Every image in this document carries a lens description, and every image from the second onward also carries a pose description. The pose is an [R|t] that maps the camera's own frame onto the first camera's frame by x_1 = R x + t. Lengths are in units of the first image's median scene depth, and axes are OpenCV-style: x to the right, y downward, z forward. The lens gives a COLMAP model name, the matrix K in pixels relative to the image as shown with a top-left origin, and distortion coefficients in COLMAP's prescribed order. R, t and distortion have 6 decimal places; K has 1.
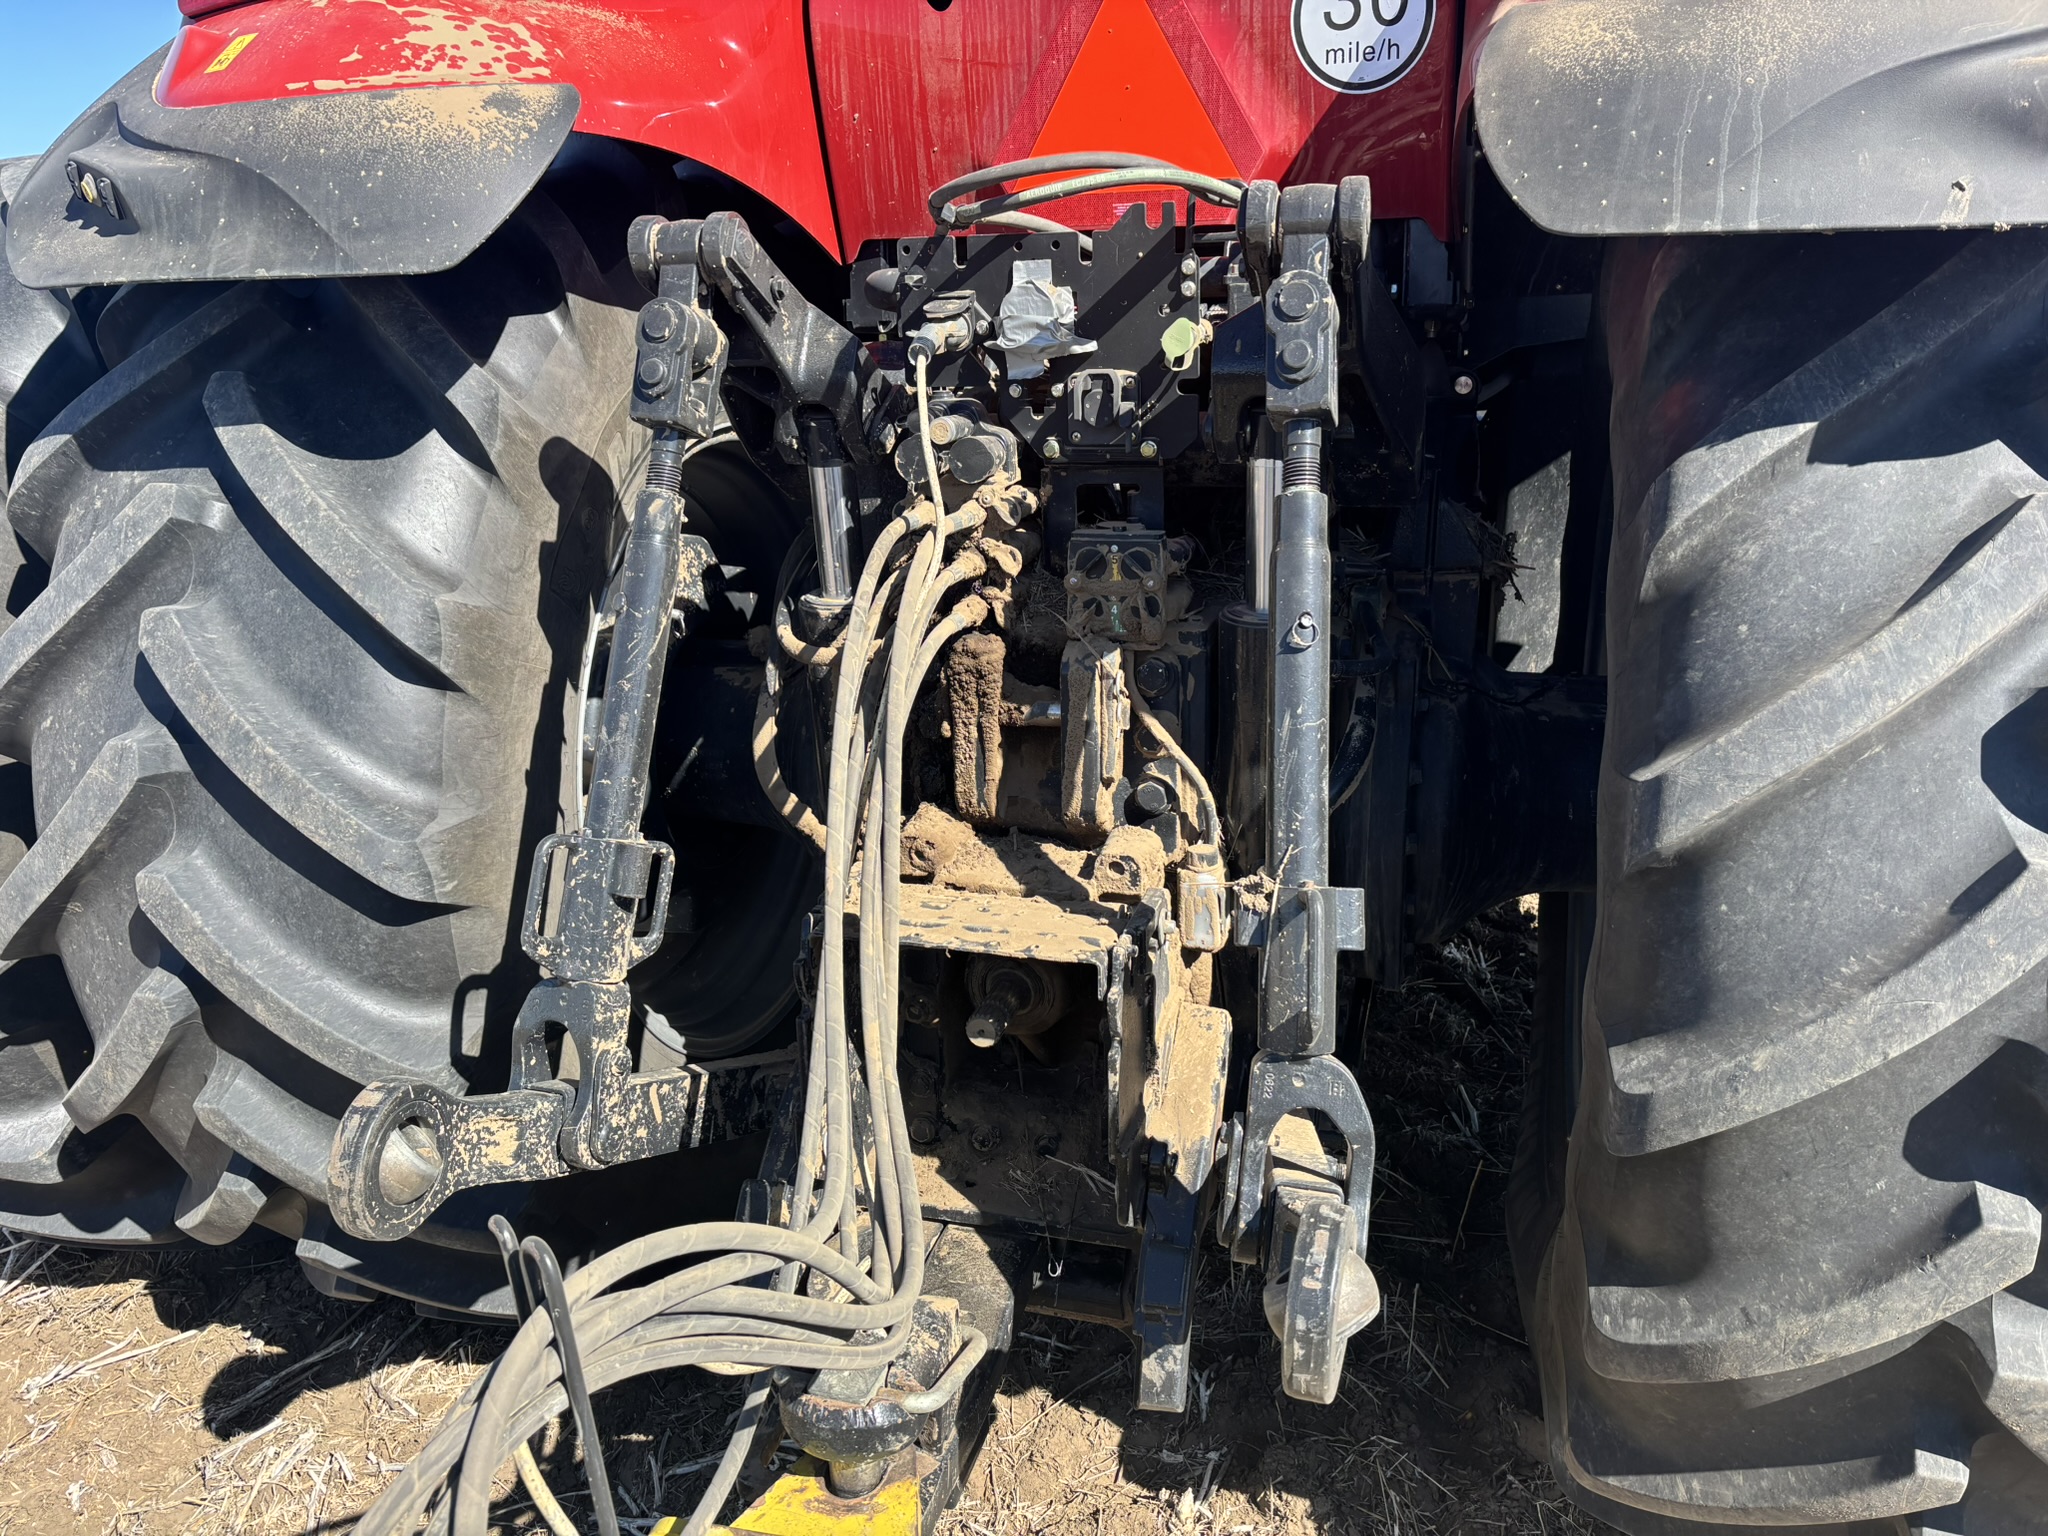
lens RADIAL K [[1590.8, 0, 1013.6], [0, 1590.8, 778.2], [0, 0, 1]] dist [0.032777, -0.008820]
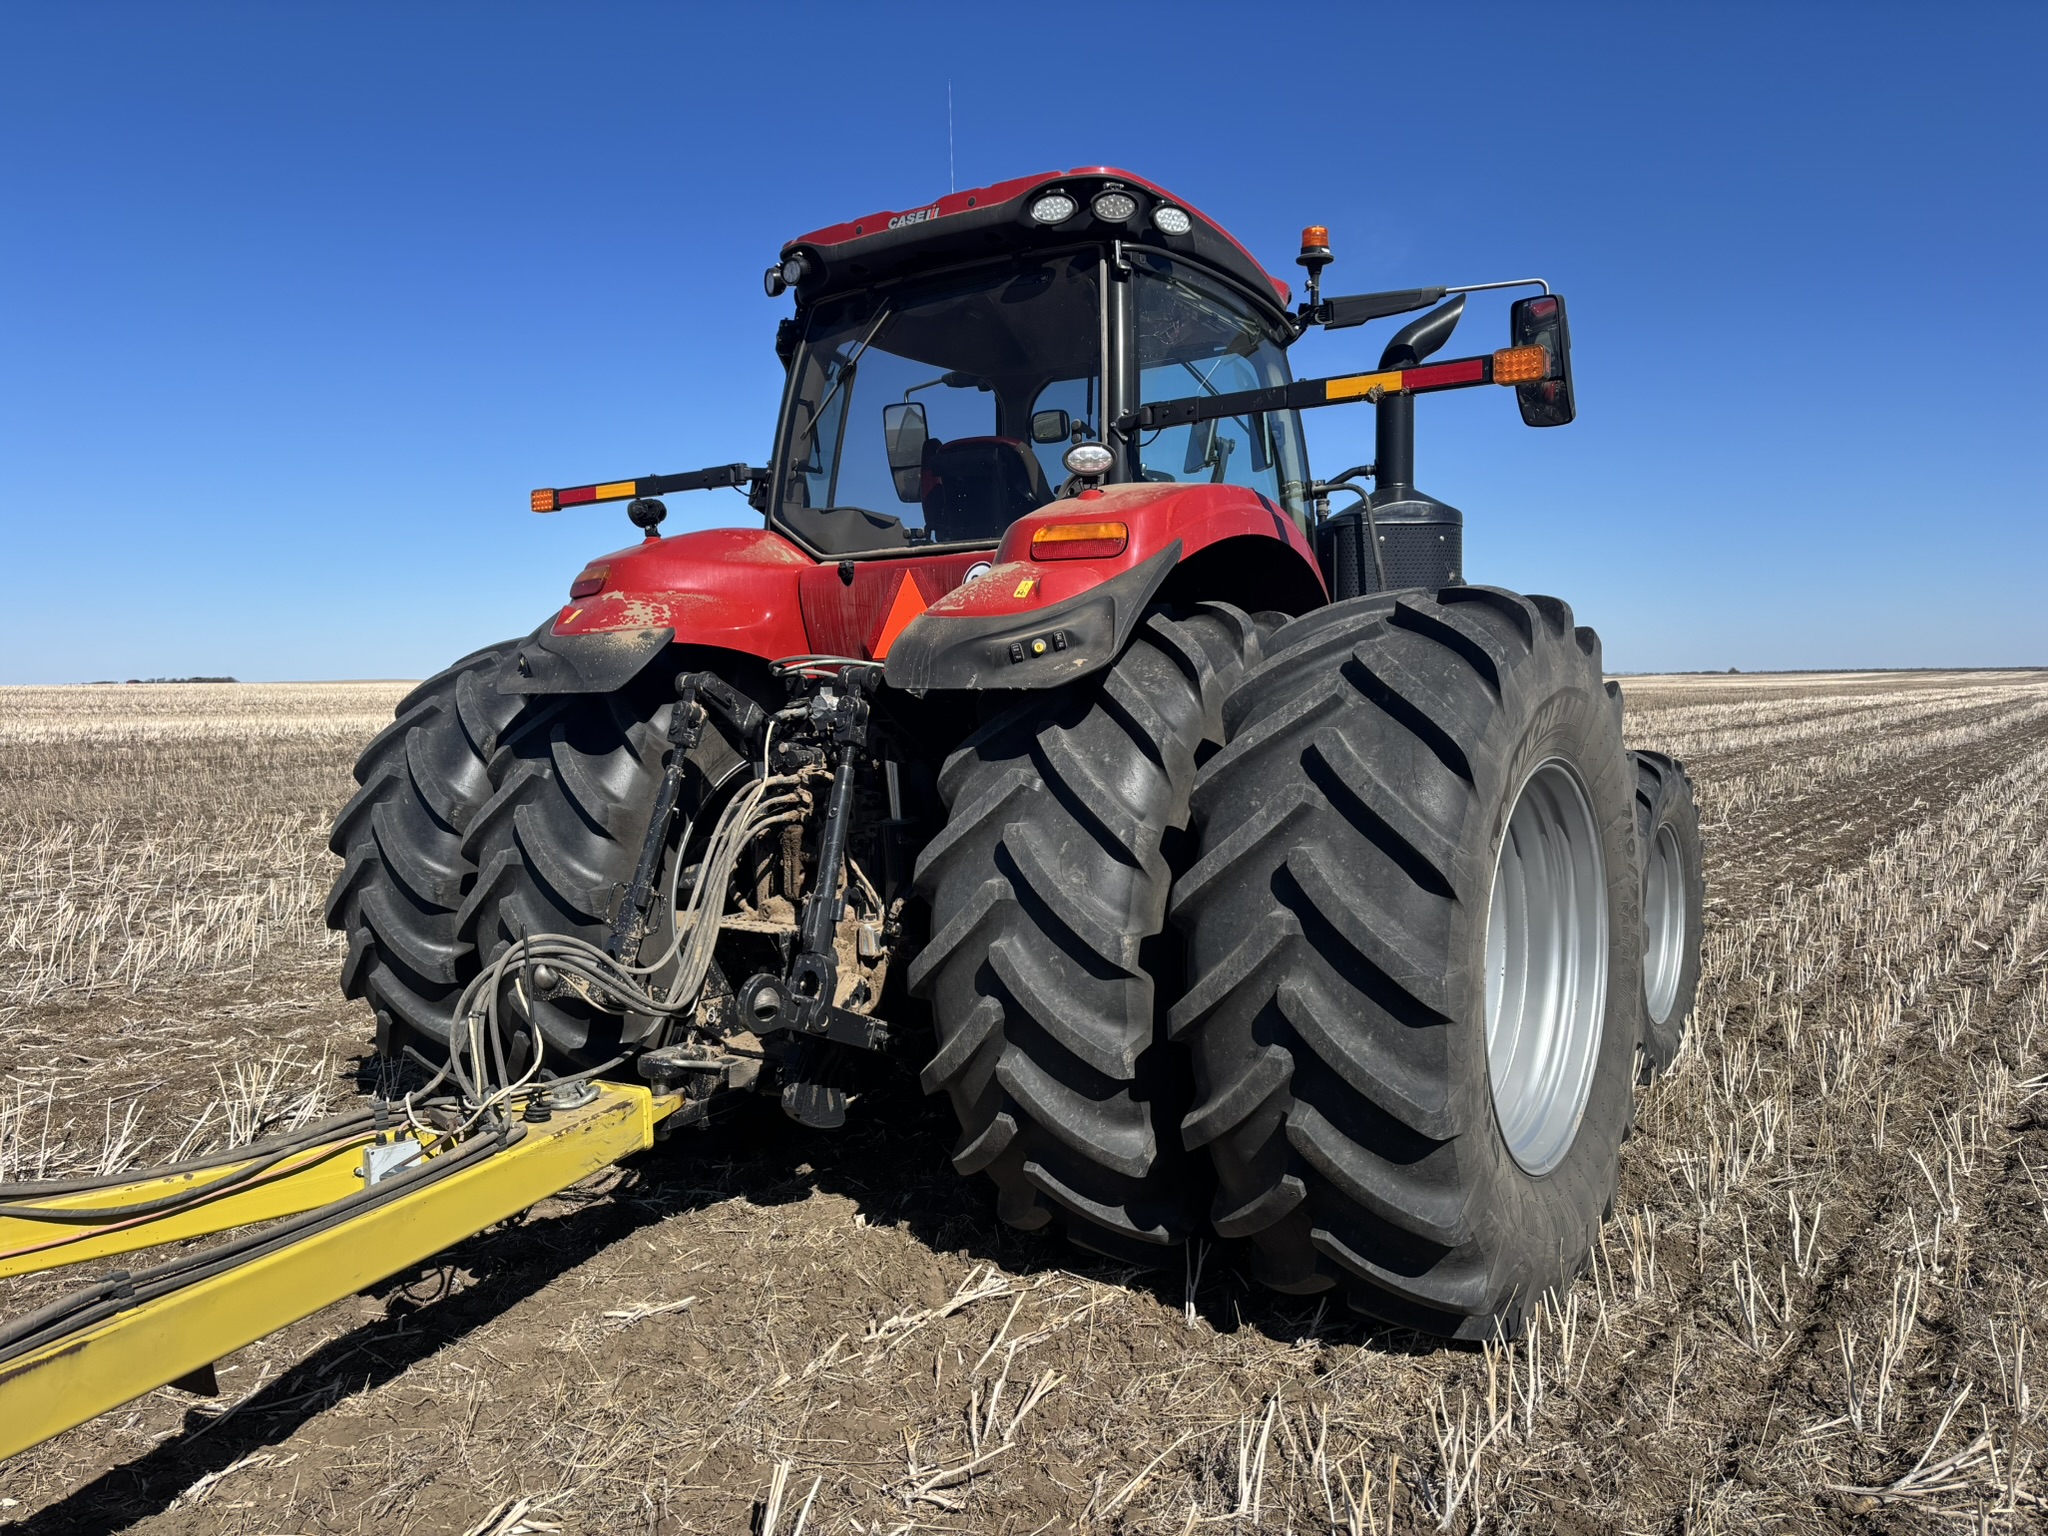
lens RADIAL K [[1590.8, 0, 1032.4], [0, 1590.8, 763.2], [0, 0, 1]] dist [0.032777, -0.008820]
pose [[0.953302, 0.021312, -0.301266, 1.128285], [-0.090750, 0.971624, -0.218427, 0.342549], [0.288062, 0.235567, 0.928186, -1.312745]]
